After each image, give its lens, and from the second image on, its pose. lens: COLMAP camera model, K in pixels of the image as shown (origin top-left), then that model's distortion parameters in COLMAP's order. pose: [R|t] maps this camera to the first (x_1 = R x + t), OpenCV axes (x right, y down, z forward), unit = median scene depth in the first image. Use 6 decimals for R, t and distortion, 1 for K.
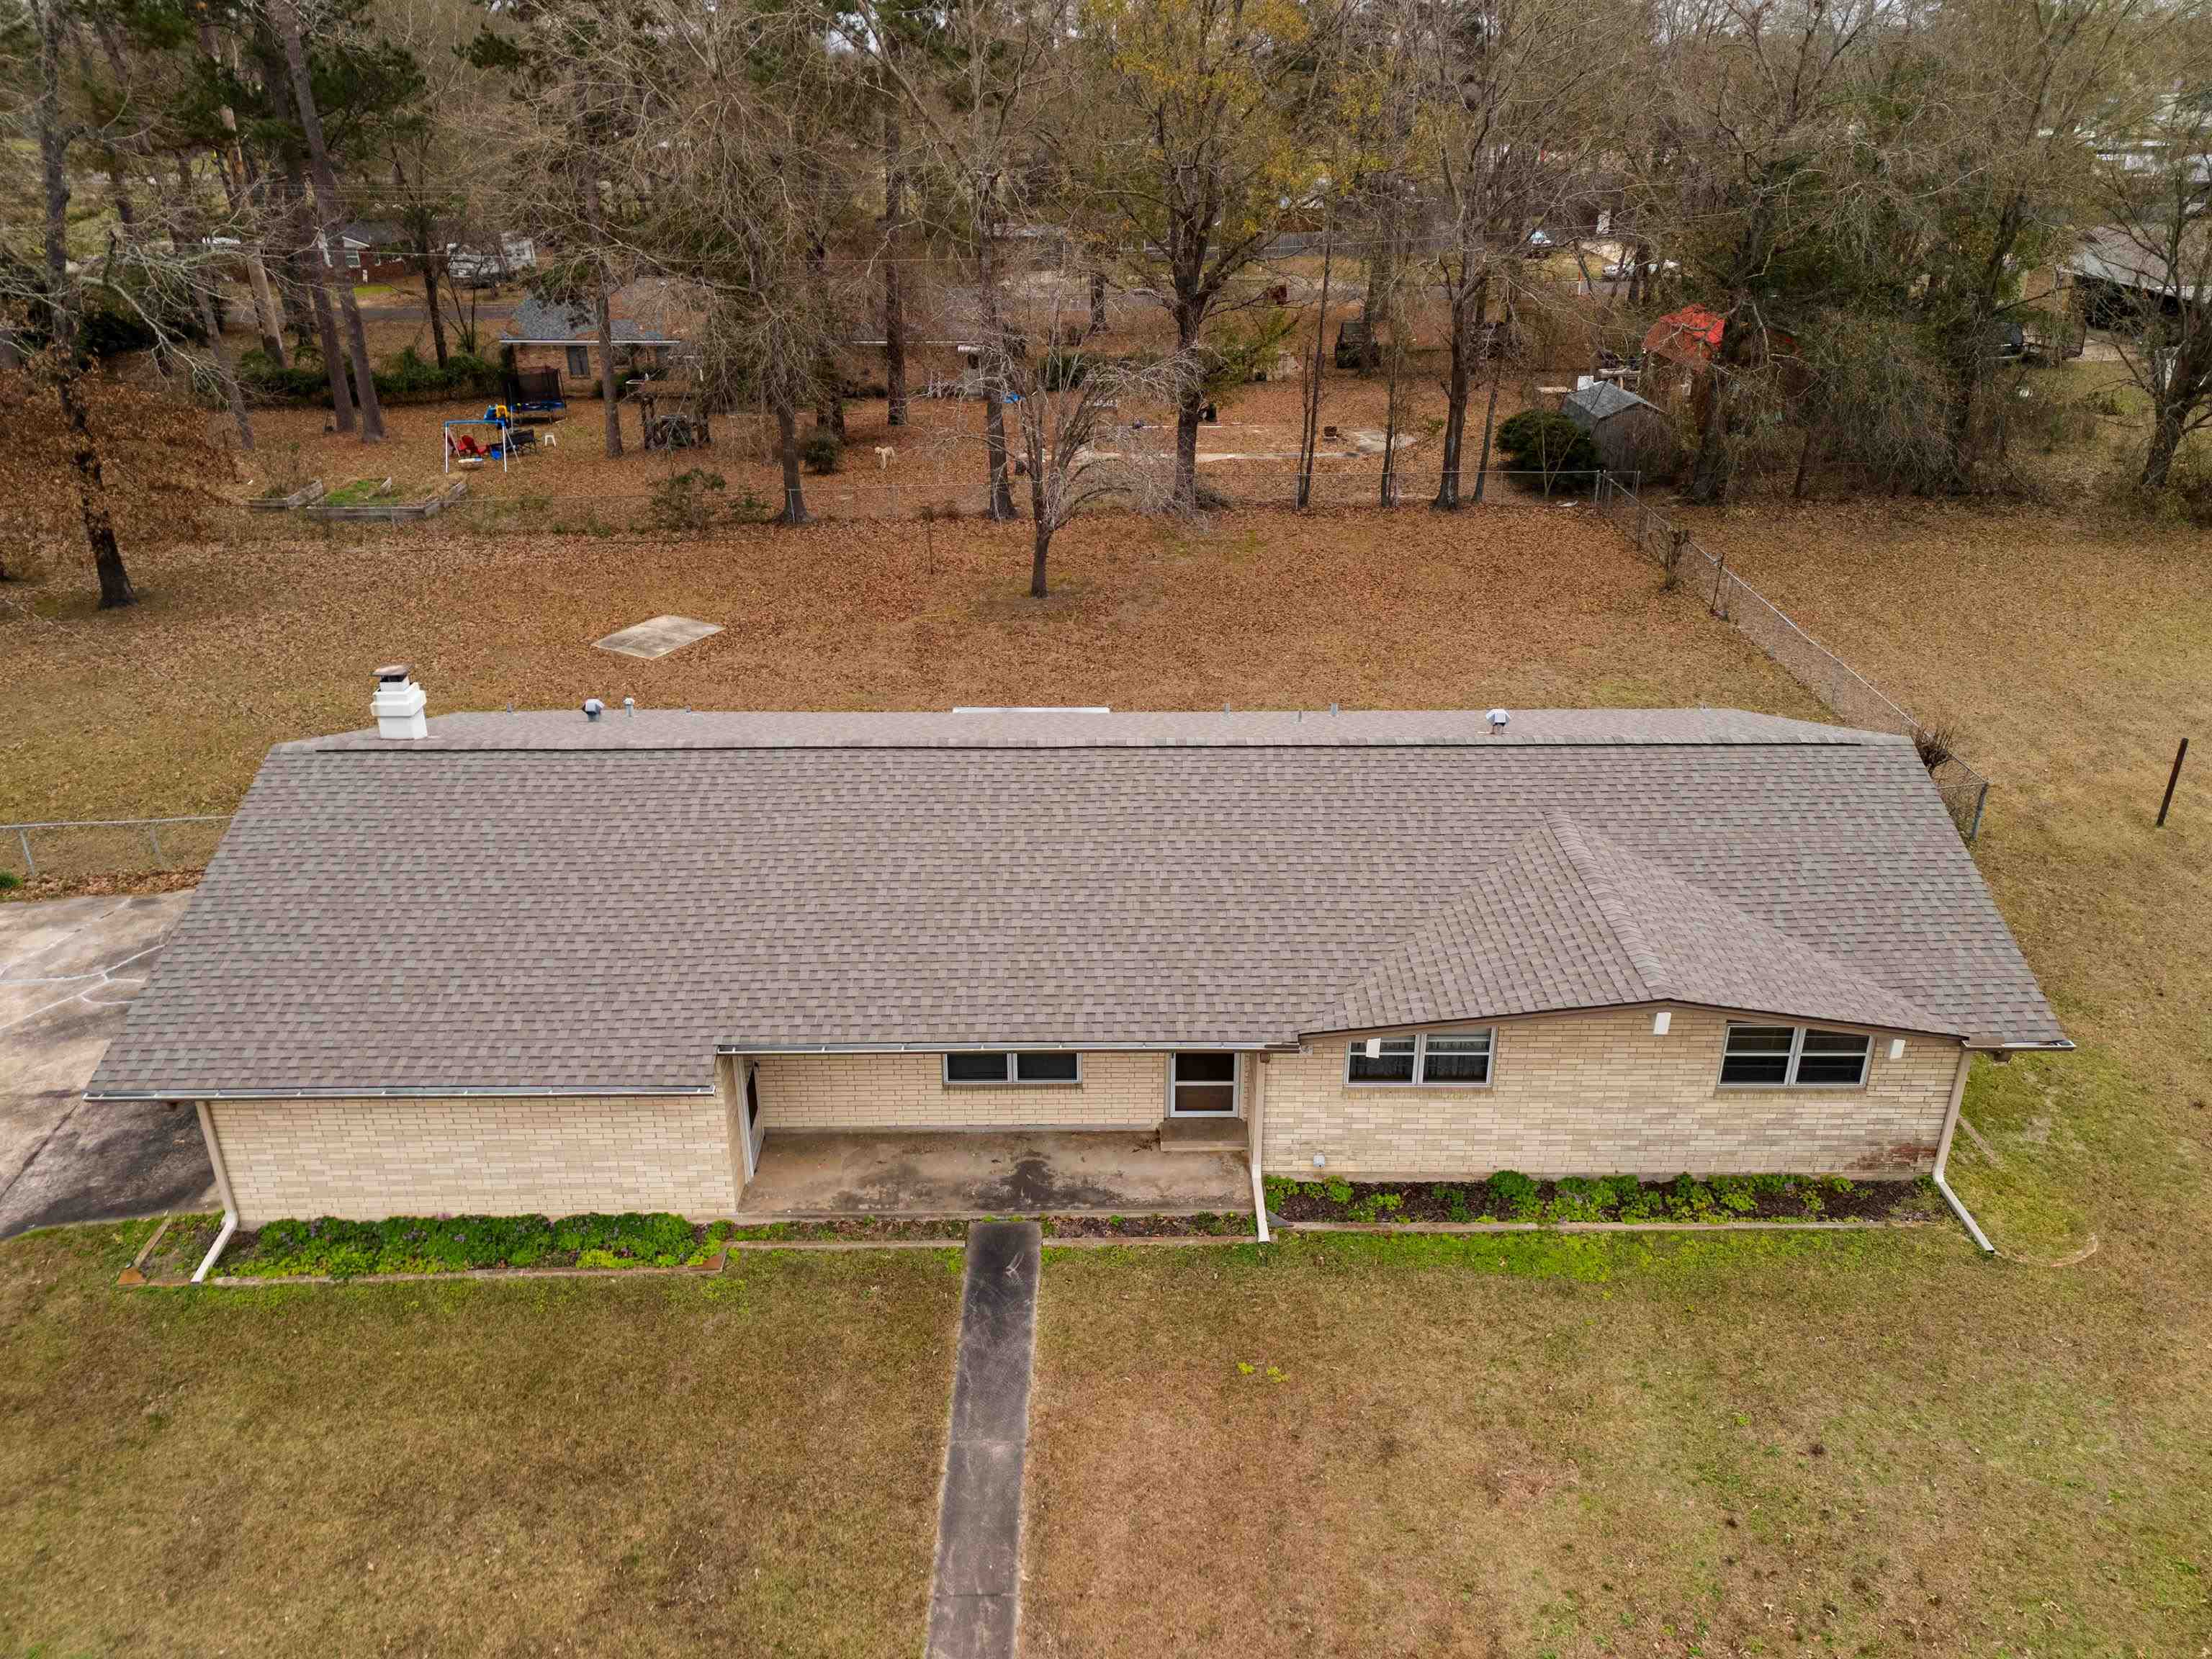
lens RADIAL K [[1599.5, 0, 1074.6], [0, 1599.5, 829.9], [0, 0, 1]] dist [0.067591, -0.062233]
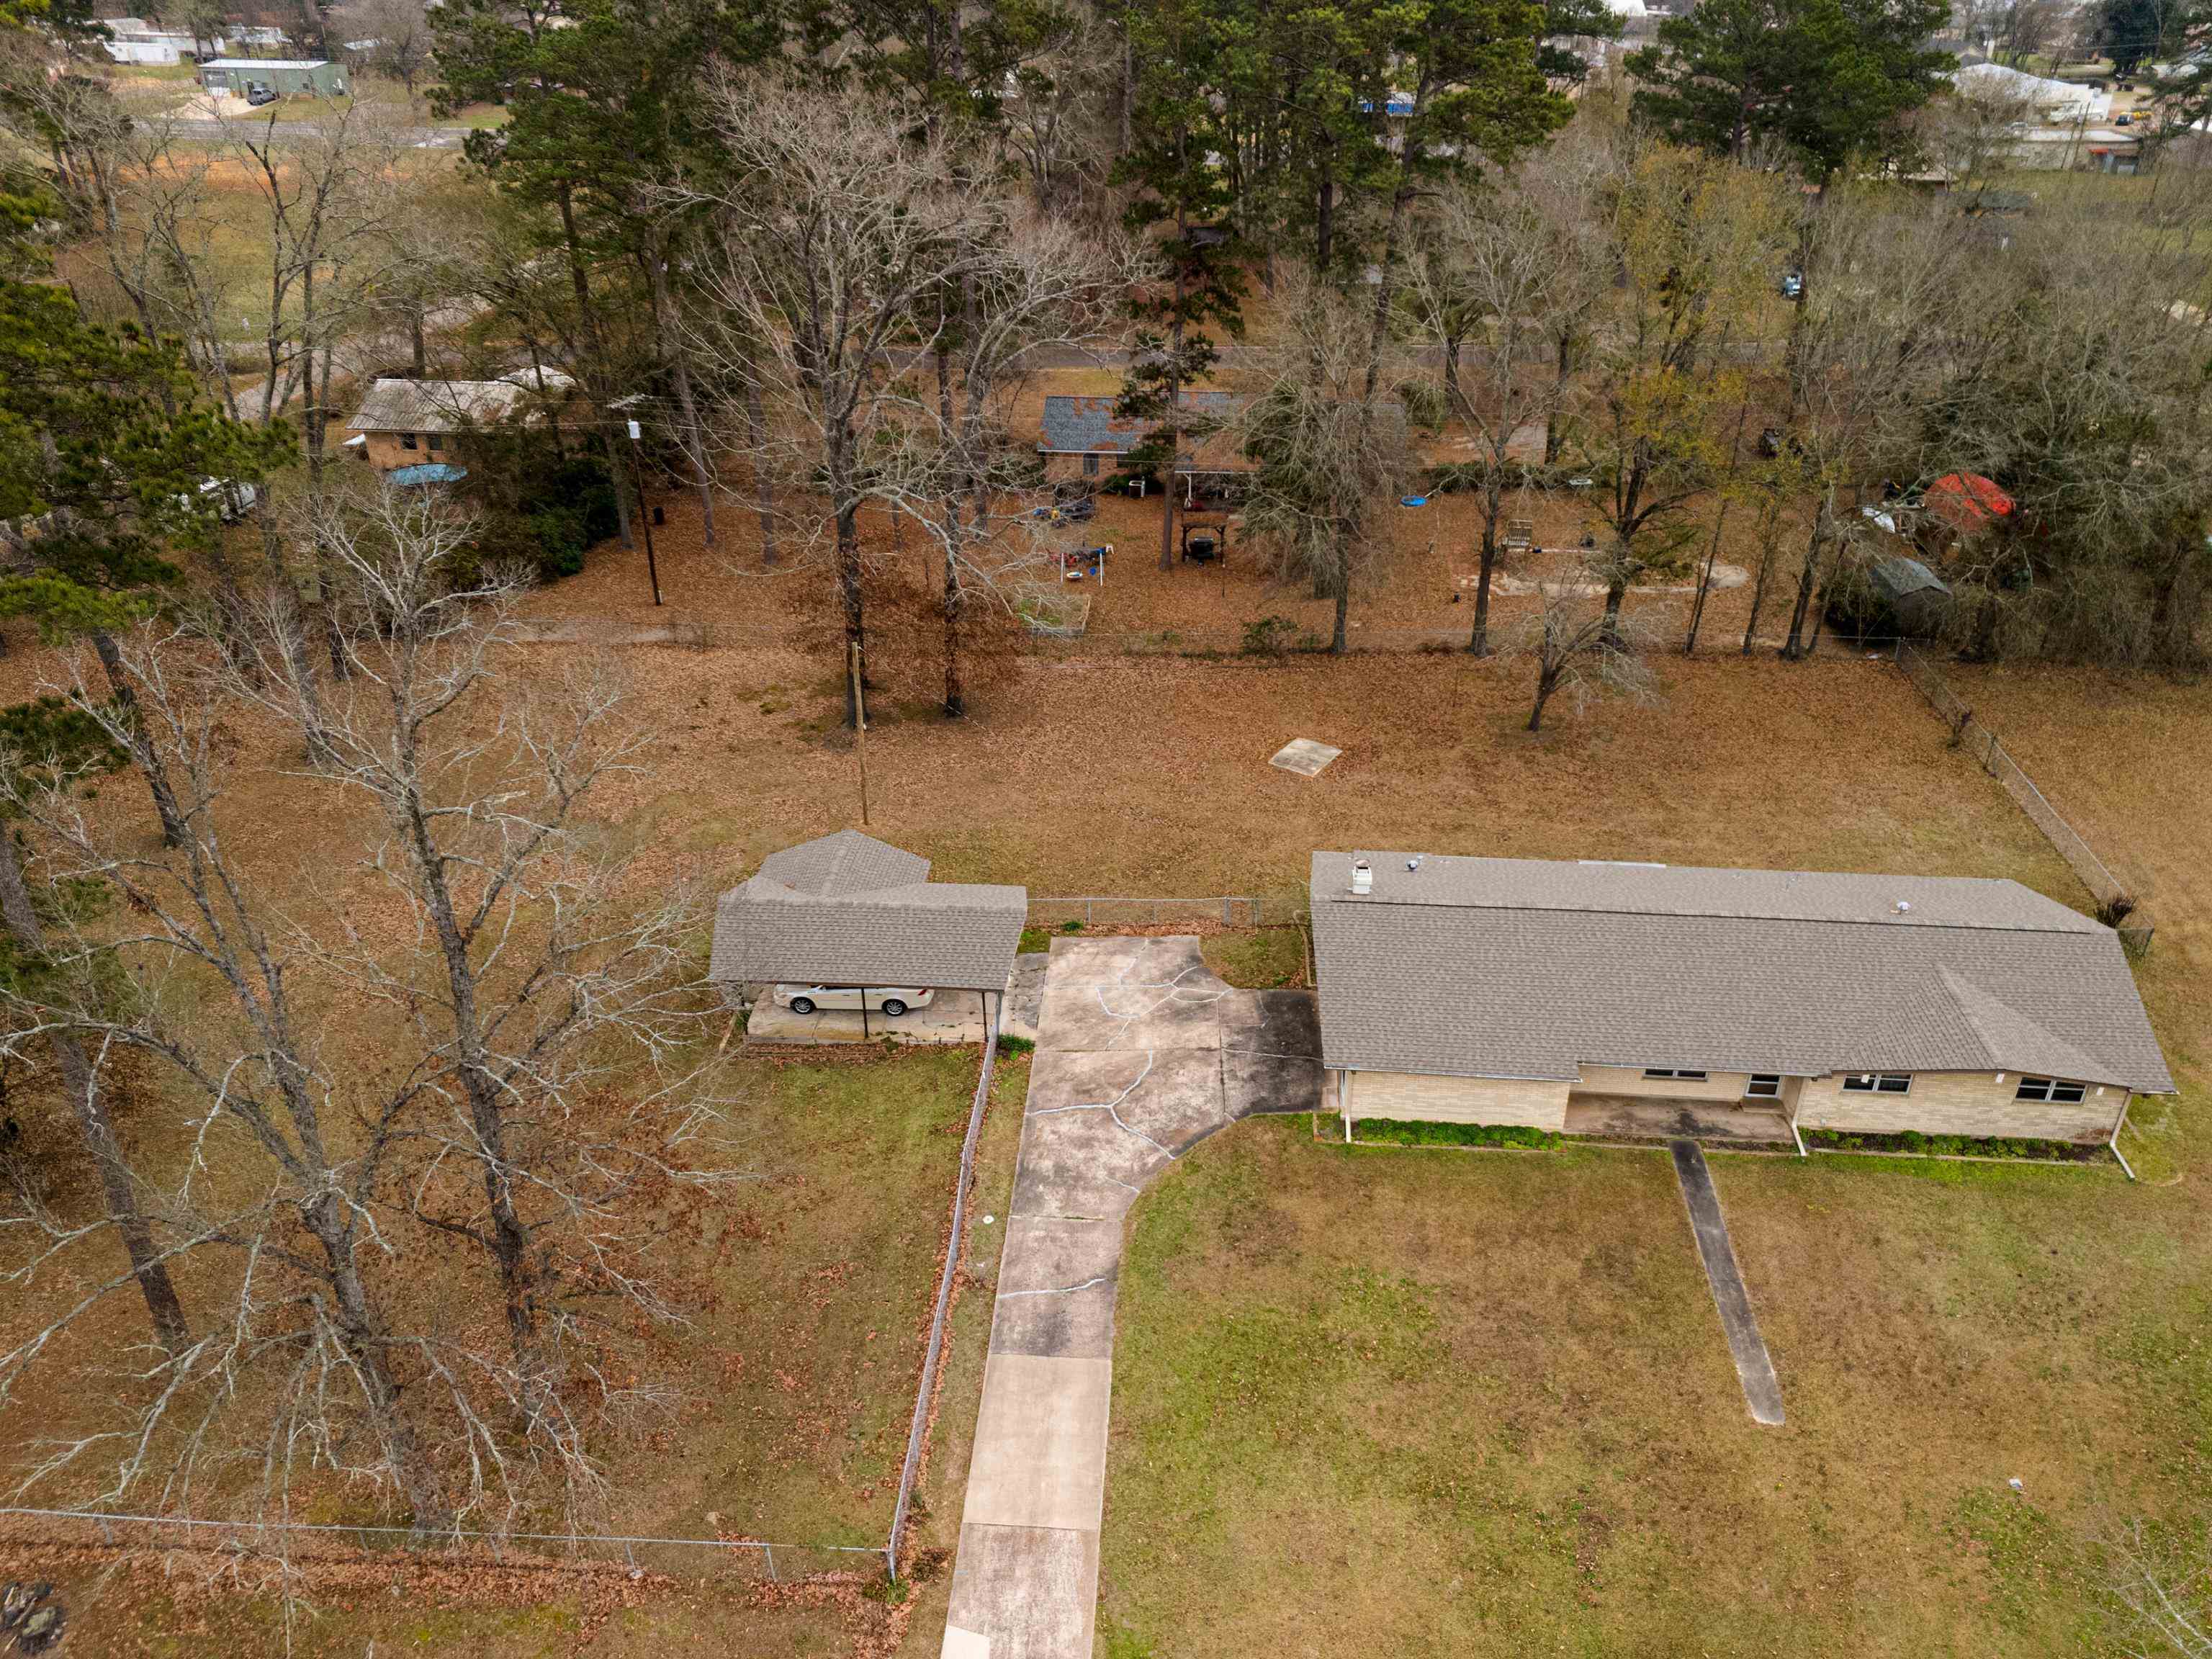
lens RADIAL K [[1599.5, 0, 1074.6], [0, 1599.5, 829.9], [0, 0, 1]] dist [0.067591, -0.062233]
pose [[0.996337, 0.042140, -0.074405, -0.745874], [-0.035733, 0.995703, 0.085437, -0.358796], [0.077685, -0.082466, 0.993561, -1.307319]]
